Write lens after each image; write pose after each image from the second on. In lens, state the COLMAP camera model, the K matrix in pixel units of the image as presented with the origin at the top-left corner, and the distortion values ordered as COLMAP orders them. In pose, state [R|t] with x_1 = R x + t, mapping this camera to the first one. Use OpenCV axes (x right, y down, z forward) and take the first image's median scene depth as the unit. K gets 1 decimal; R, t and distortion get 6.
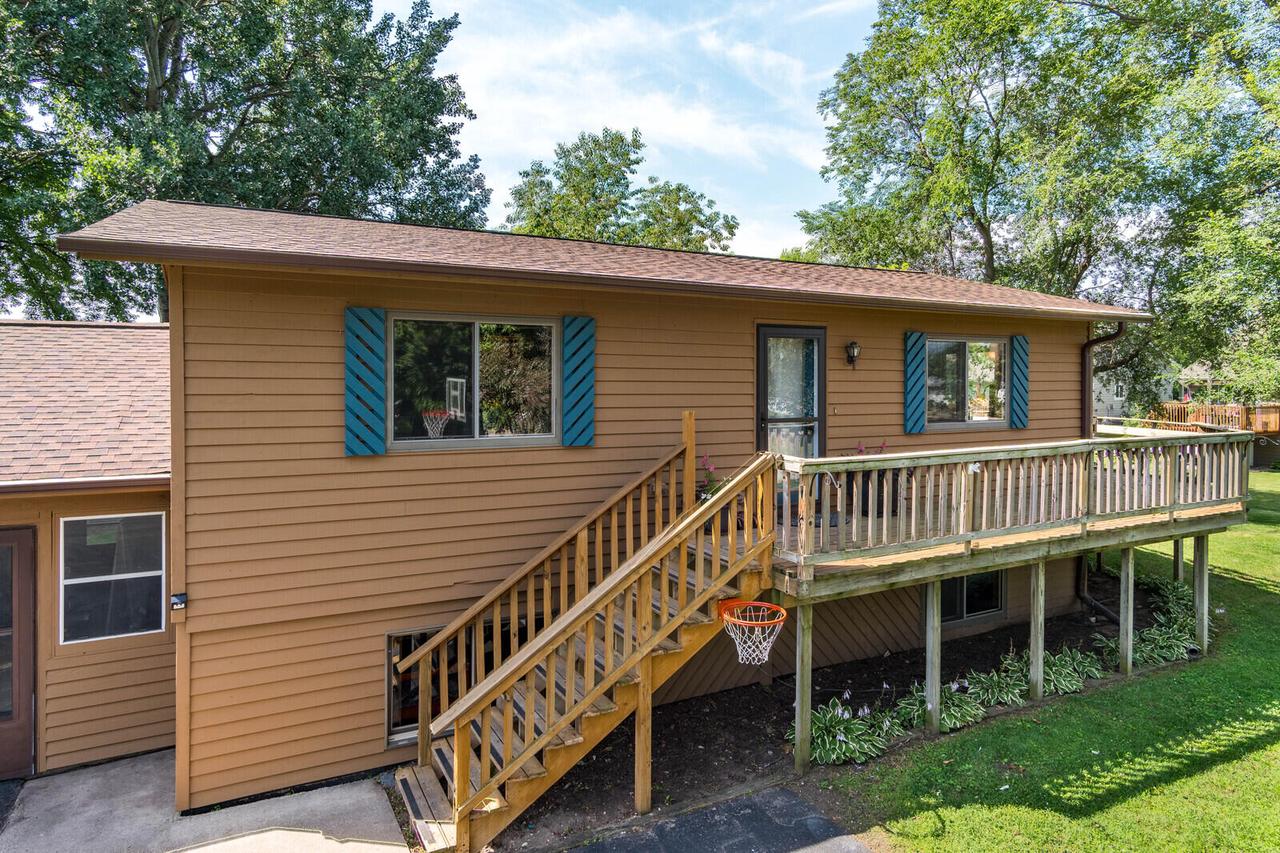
lens RADIAL K [[948.0, 0, 640.0], [0, 948.0, 426.5], [0, 0, 1]] dist [-0.001775, -0.001365]
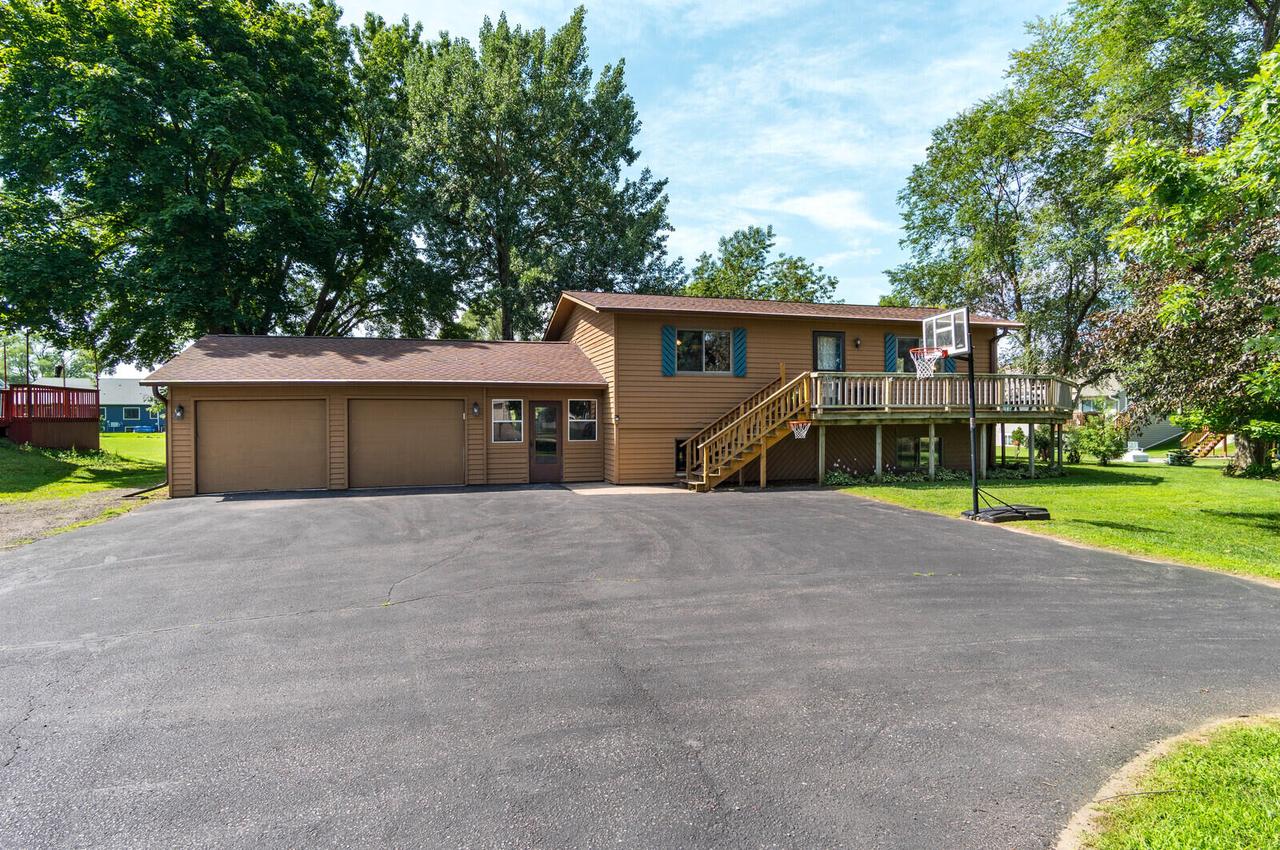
lens RADIAL K [[771.1, 0, 595.2], [0, 771.1, 422.4], [0, 0, 1]] dist [0.000403, 0.000048]
pose [[0.972263, -0.005259, -0.233832, 0.012053], [-0.001875, 0.999540, -0.030274, 0.056079], [0.233883, 0.029873, 0.971806, -0.314319]]
